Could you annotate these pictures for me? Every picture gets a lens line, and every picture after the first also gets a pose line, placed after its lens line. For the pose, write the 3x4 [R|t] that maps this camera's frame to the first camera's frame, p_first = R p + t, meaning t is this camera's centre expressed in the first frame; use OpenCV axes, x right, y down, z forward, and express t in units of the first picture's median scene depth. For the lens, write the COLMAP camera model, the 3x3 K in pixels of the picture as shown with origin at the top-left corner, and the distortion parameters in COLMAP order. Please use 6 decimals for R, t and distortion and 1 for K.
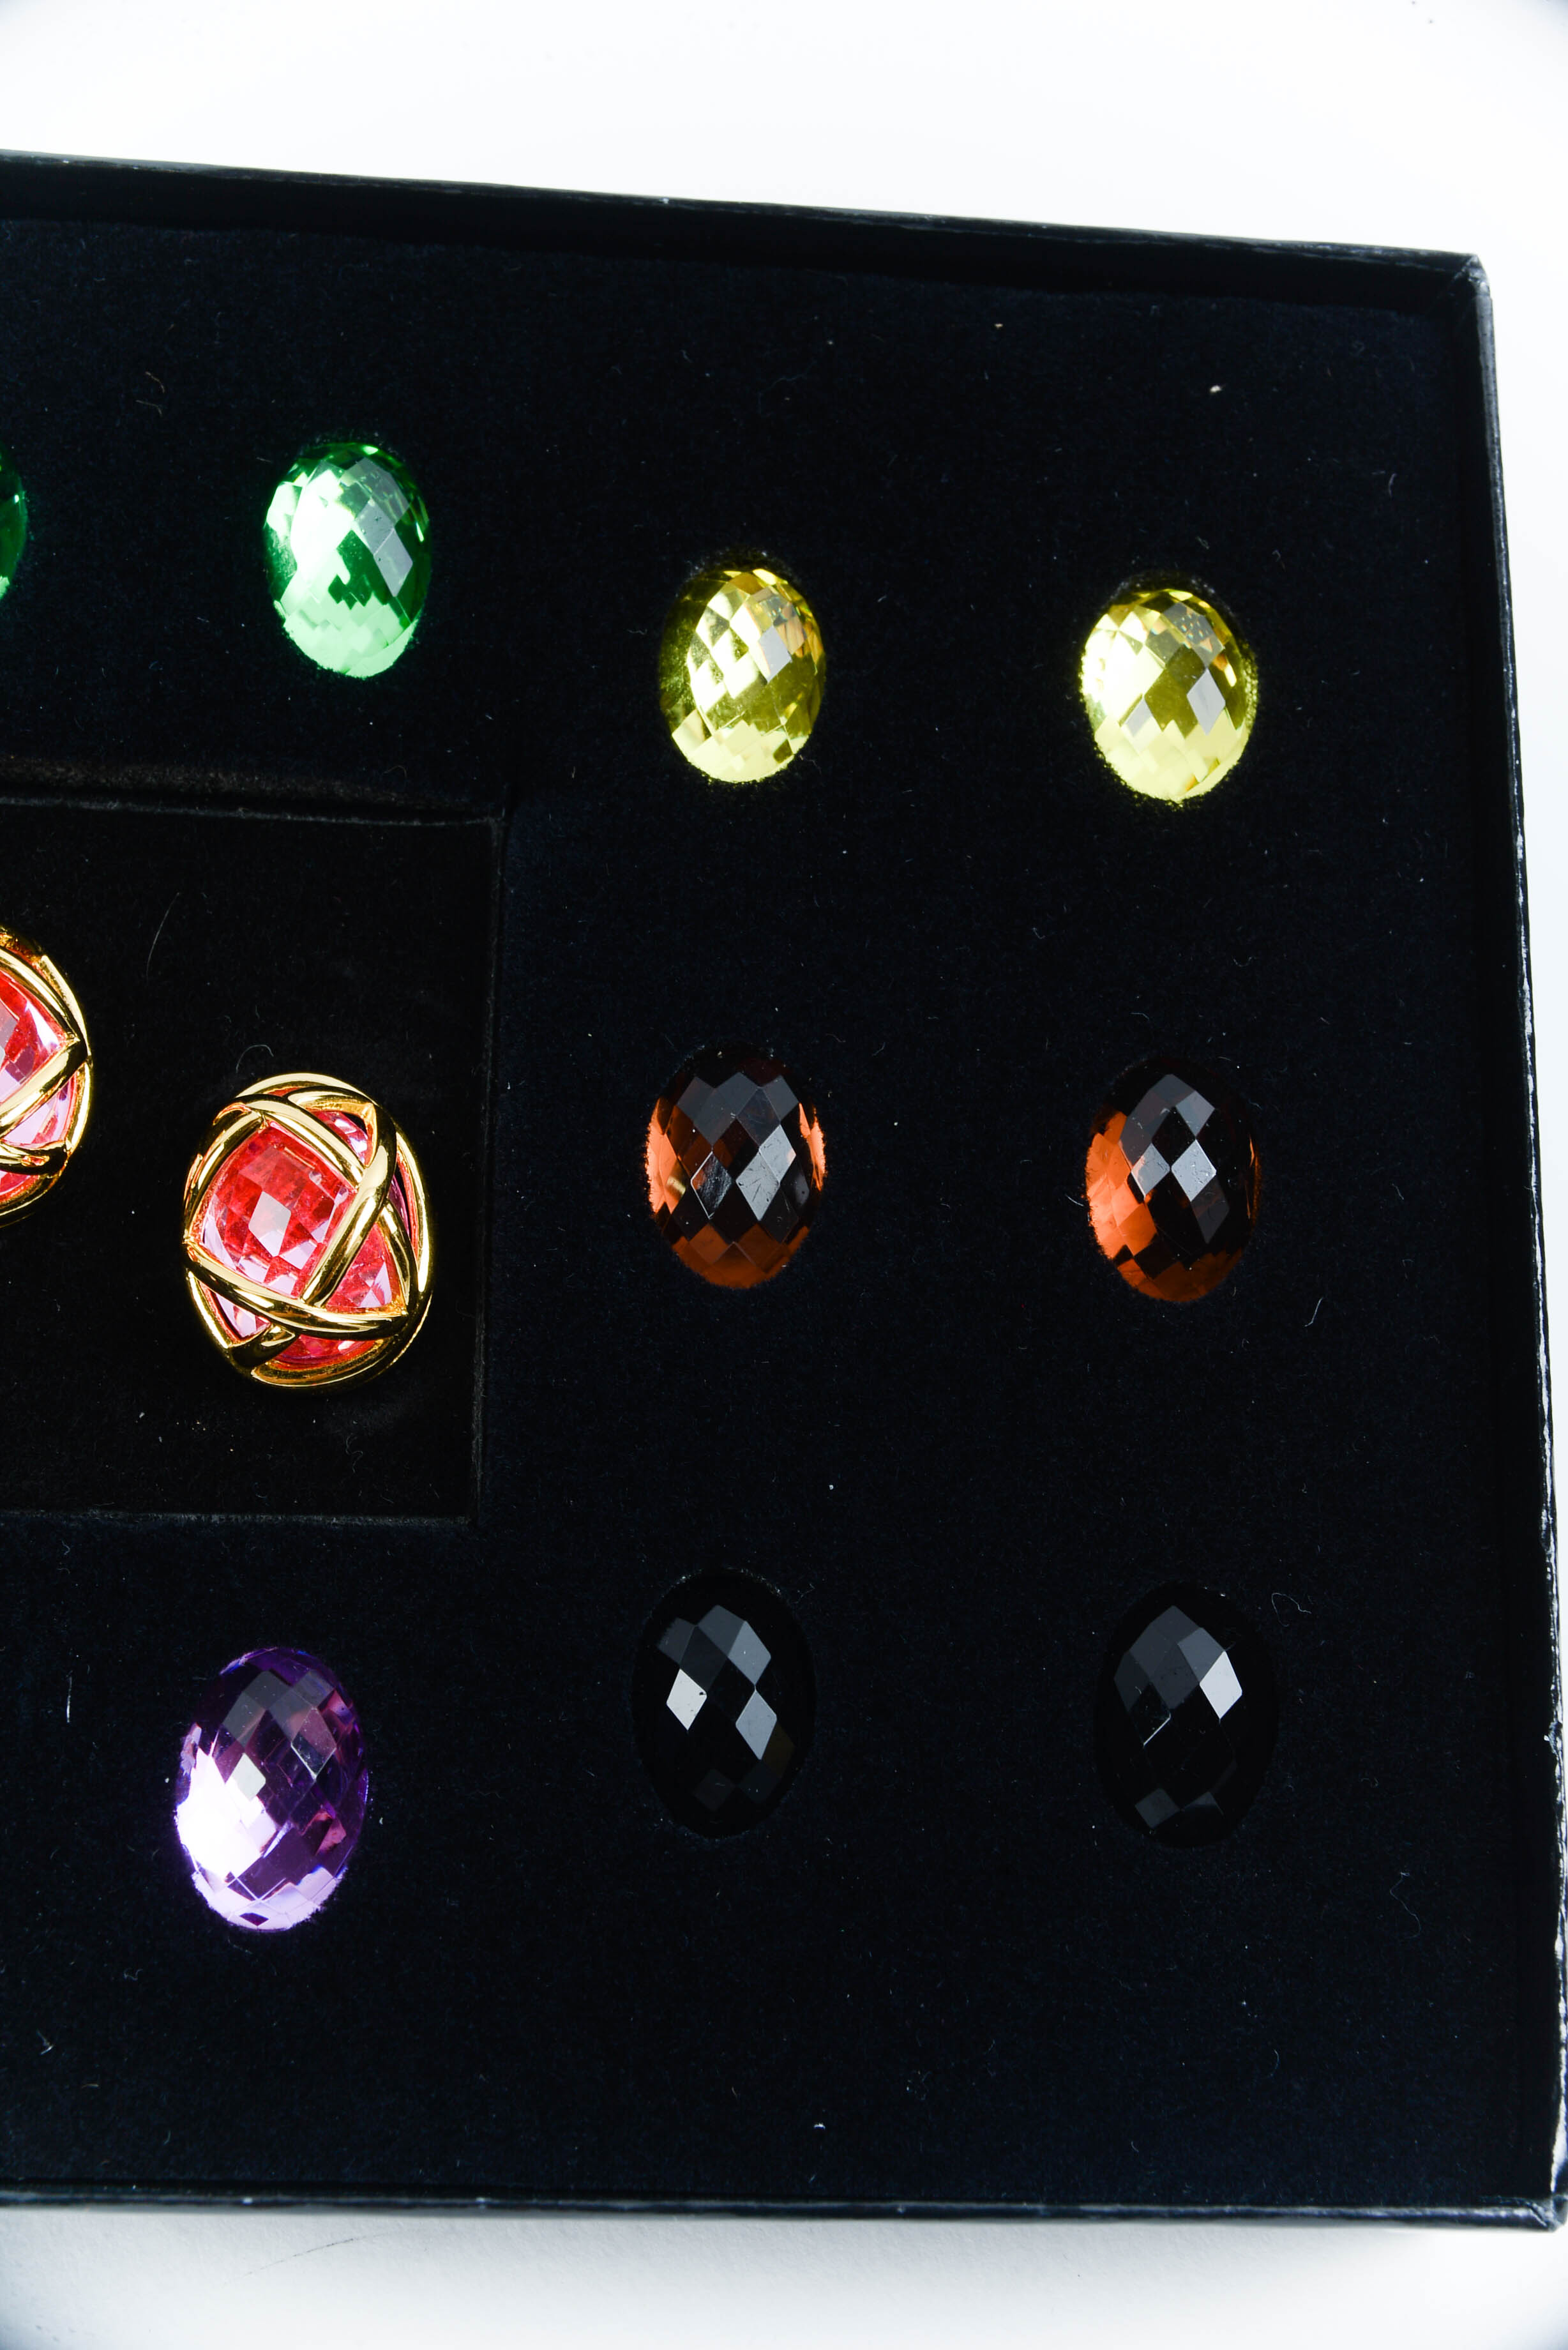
lens RADIAL K [[3615.8, 0, 790.2], [0, 3615.8, 1189.2], [0, 0, 1]] dist [0.026510, 0.000000]
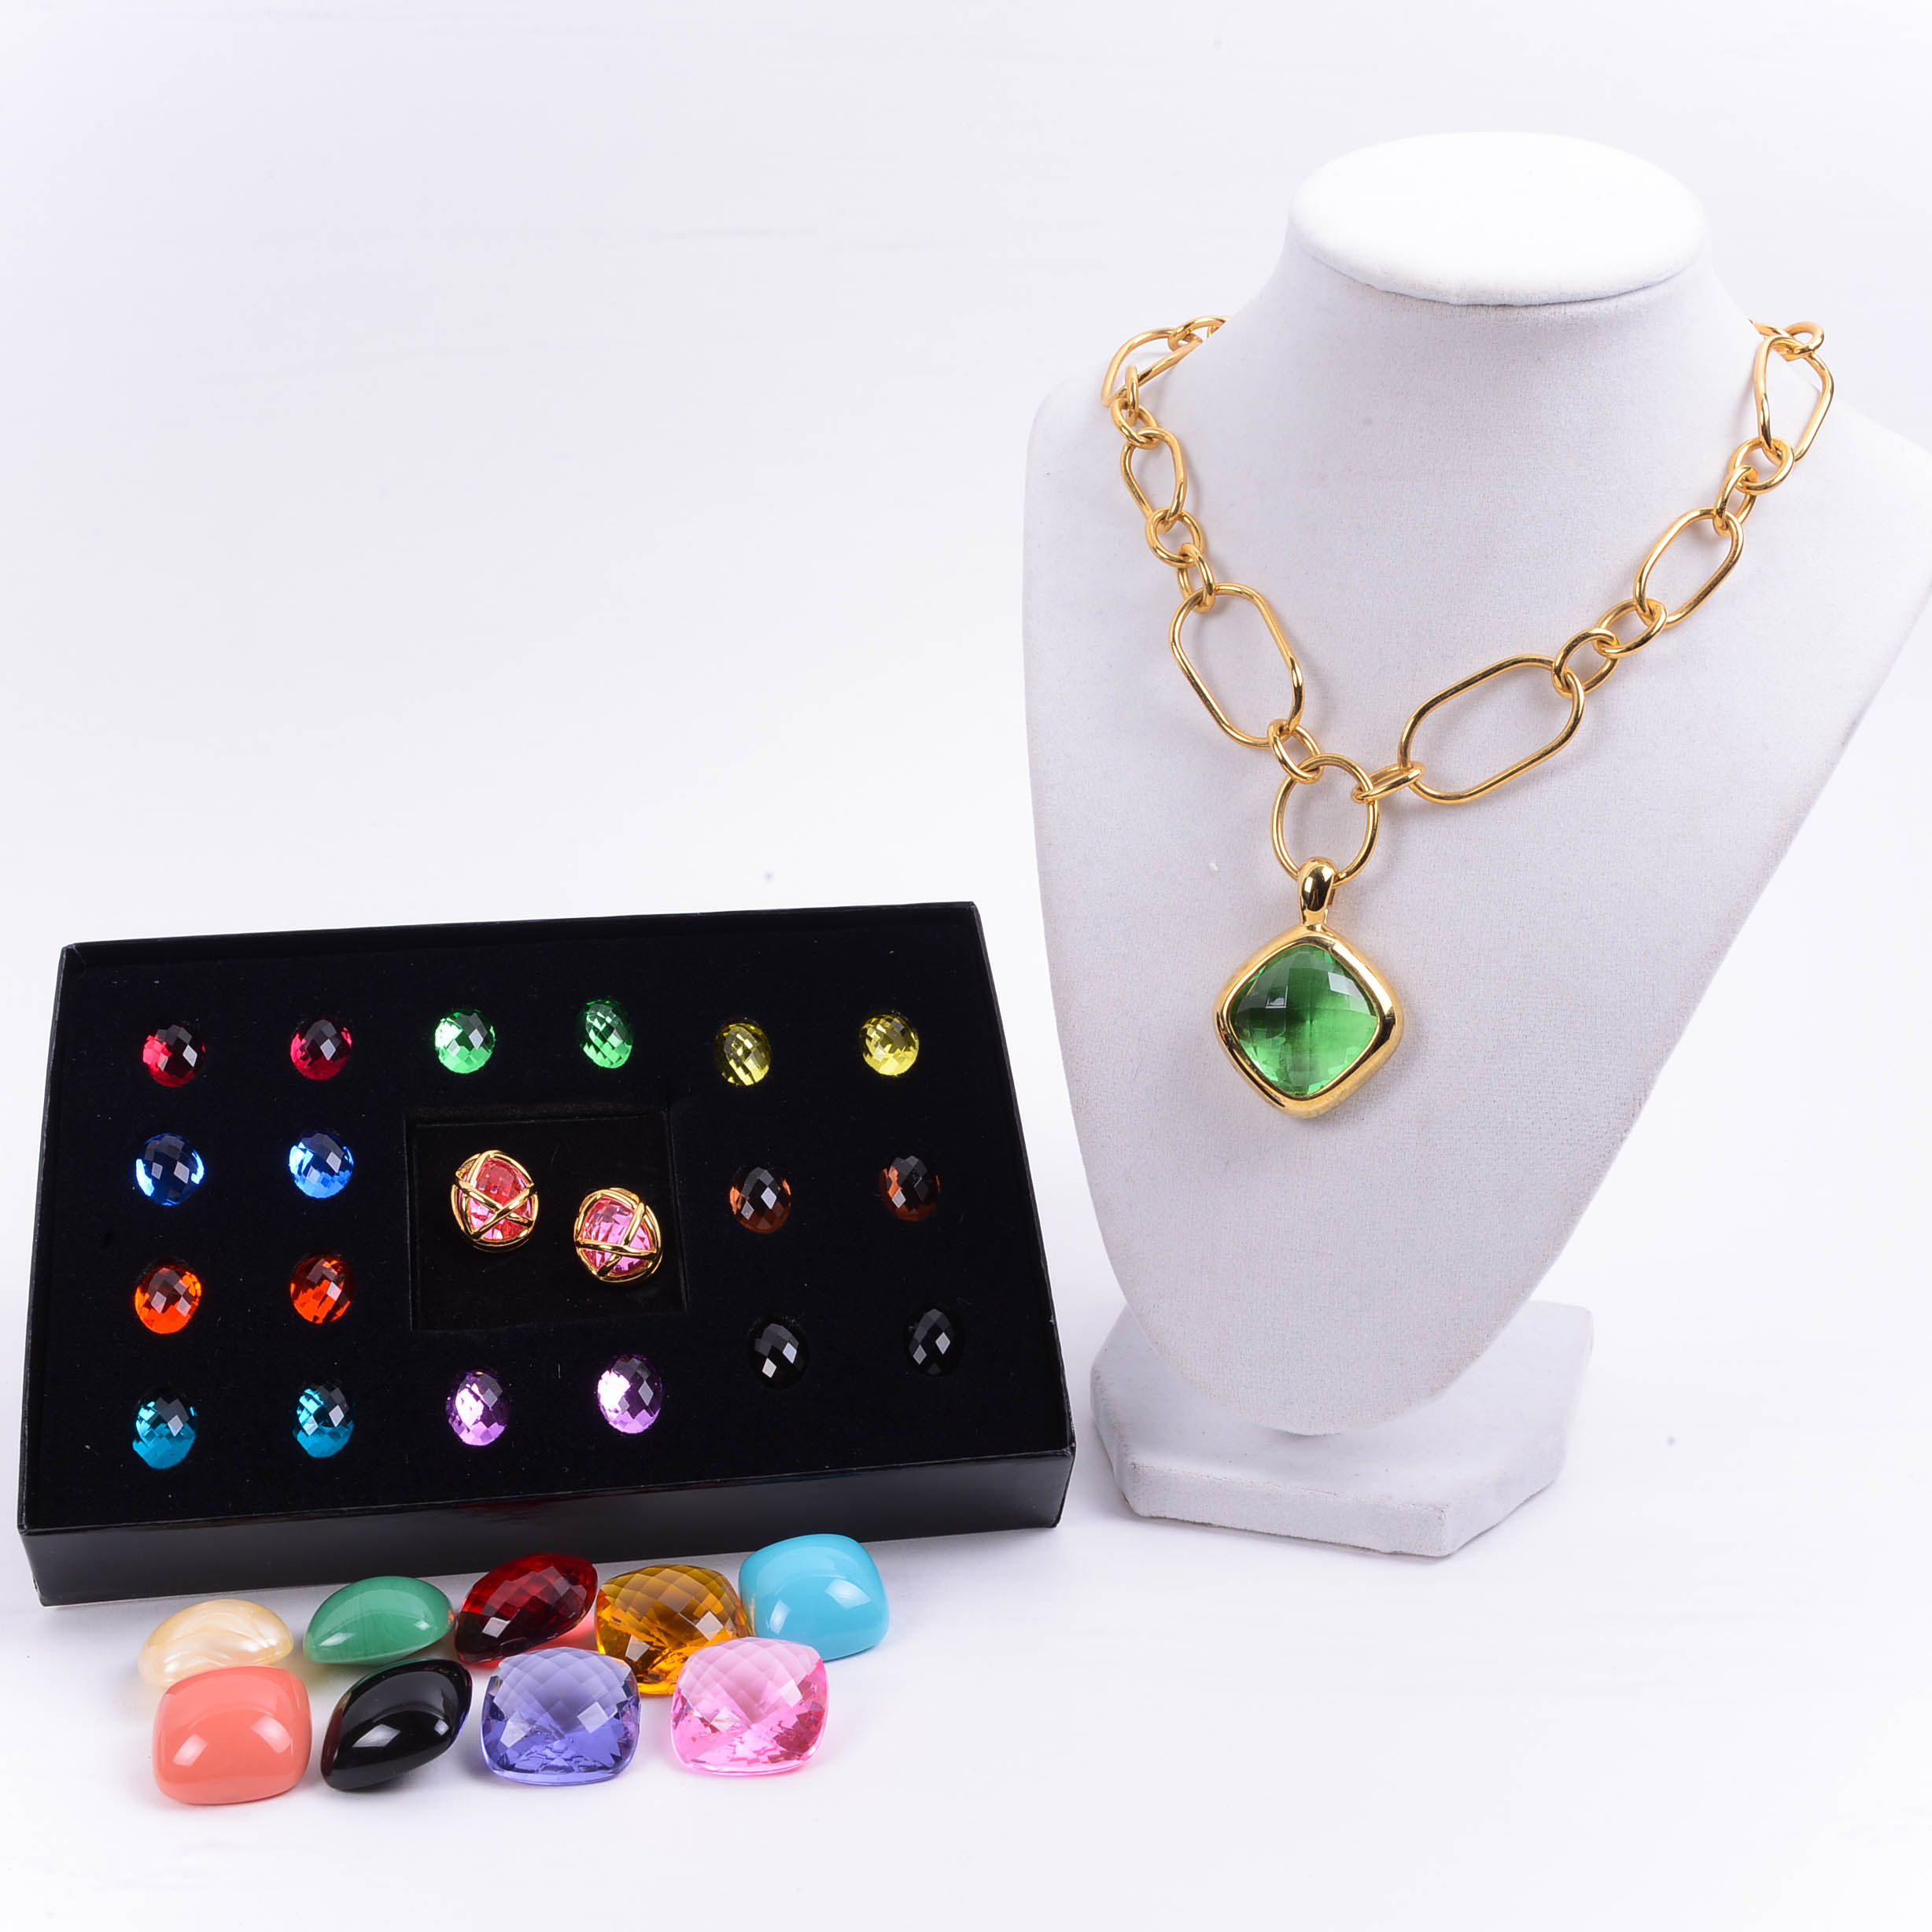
lens RADIAL K [[3034.2, 0, 961.2], [0, 3034.2, 968.6], [0, 0, 1]] dist [-0.005304, 0.000000]
pose [[0.988549, -0.117329, 0.094895, -0.065867], [0.144826, 0.914321, -0.378210, 0.775362], [-0.042390, 0.387622, 0.920843, -1.342672]]
